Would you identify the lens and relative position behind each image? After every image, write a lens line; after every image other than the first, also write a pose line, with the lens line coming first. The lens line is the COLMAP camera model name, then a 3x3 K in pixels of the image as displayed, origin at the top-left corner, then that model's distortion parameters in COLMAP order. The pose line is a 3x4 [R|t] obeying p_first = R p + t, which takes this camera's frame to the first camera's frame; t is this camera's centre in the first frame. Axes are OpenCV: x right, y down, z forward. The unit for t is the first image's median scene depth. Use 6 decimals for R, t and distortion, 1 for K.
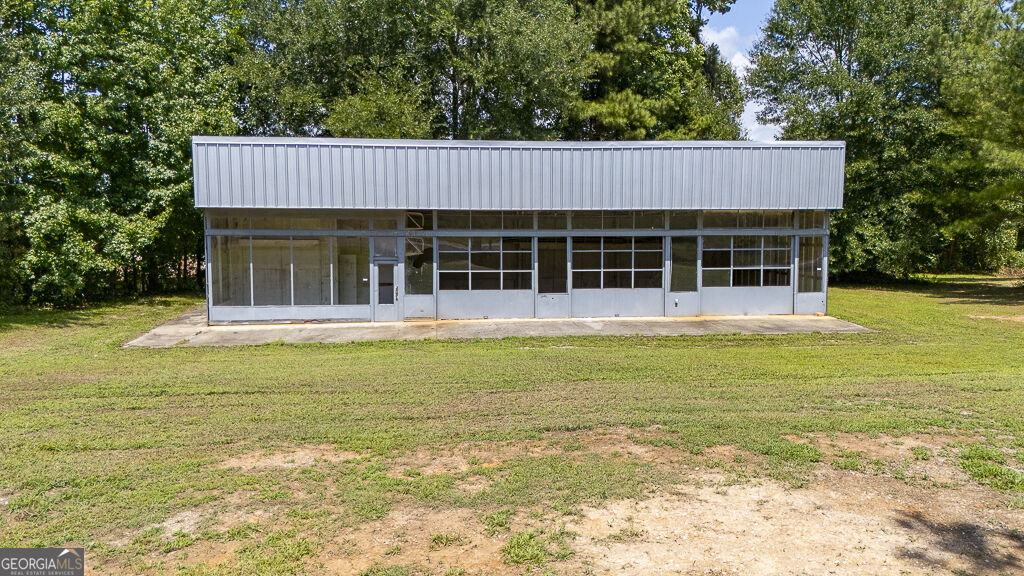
lens RADIAL K [[750.8, 0, 512.0], [0, 750.8, 288.0], [0, 0, 1]] dist [0.091370, -0.064307]
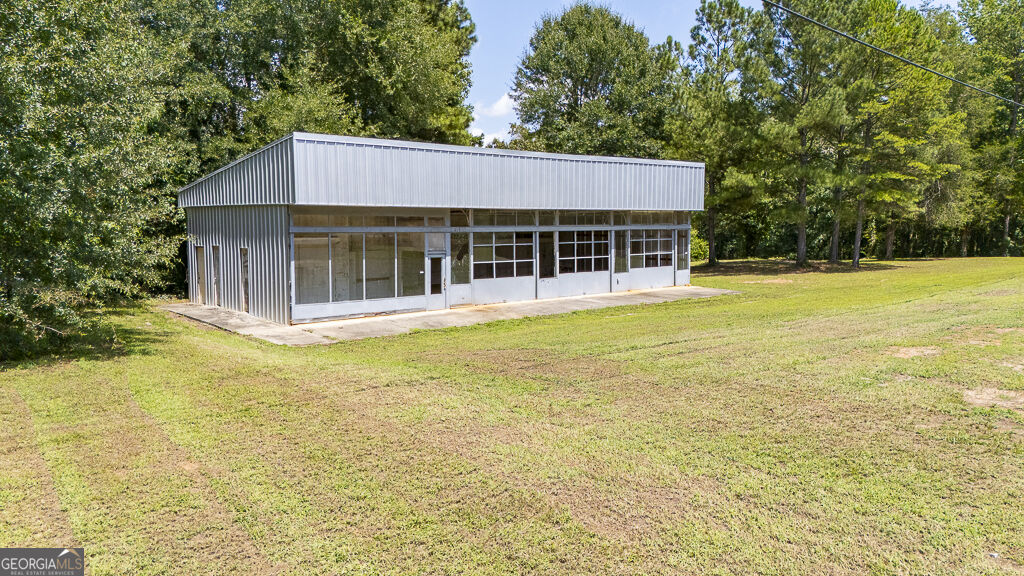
lens RADIAL K [[750.8, 0, 512.0], [0, 750.8, 288.0], [0, 0, 1]] dist [0.091370, -0.064307]
pose [[0.823577, -0.051567, 0.564855, -0.673182], [0.053822, 0.998470, 0.012678, 0.004565], [-0.564645, 0.019961, 0.825093, 0.032805]]
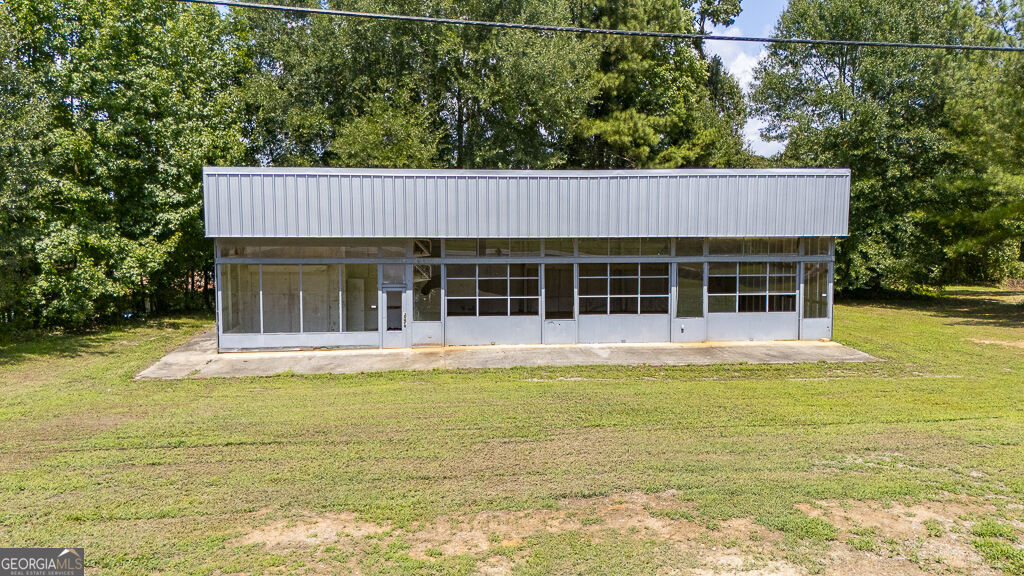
lens RADIAL K [[750.8, 0, 512.0], [0, 750.8, 288.0], [0, 0, 1]] dist [0.091370, -0.064307]
pose [[0.999999, 0.000233, -0.001715, -0.007763], [-0.000235, 0.999999, -0.001257, -0.033650], [0.001715, 0.001257, 0.999998, -0.006706]]
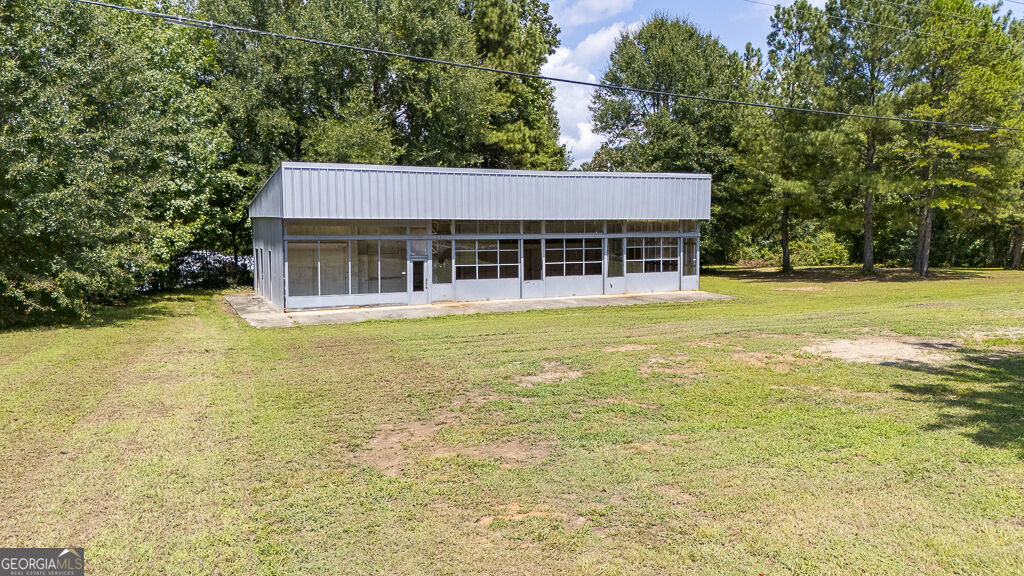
lens RADIAL K [[750.8, 0, 512.0], [0, 750.8, 288.0], [0, 0, 1]] dist [0.091370, -0.064307]
pose [[0.943491, -0.028689, 0.330155, -0.431338], [0.029027, 0.999571, 0.003908, 0.014591], [-0.330125, 0.005897, 0.943919, -0.278621]]
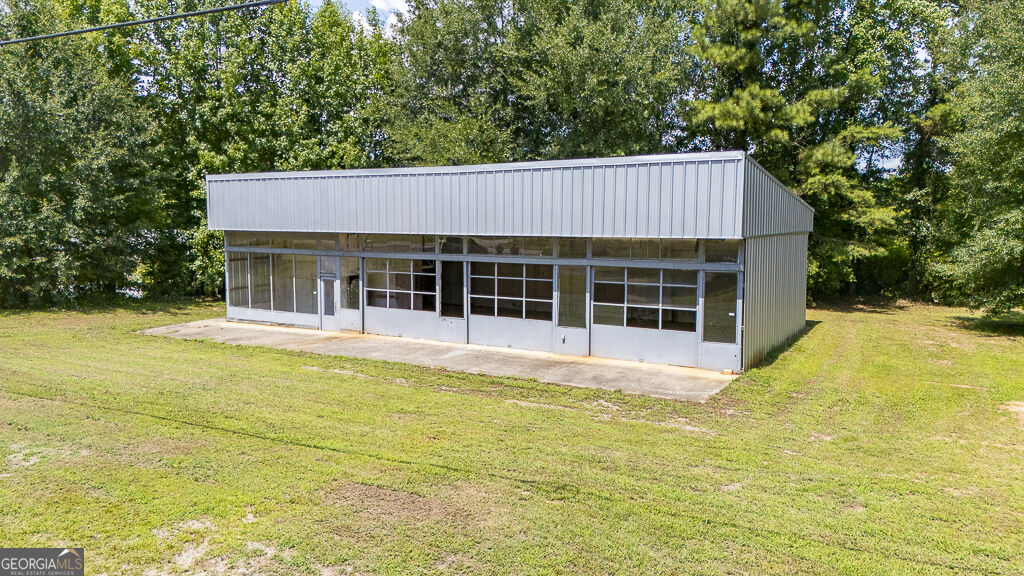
lens RADIAL K [[750.8, 0, 512.0], [0, 750.8, 288.0], [0, 0, 1]] dist [0.091370, -0.064307]
pose [[0.797726, 0.056094, -0.600405, 0.711819], [-0.061992, 0.998017, 0.010876, -0.047620], [0.599825, 0.028544, 0.799622, 0.245318]]
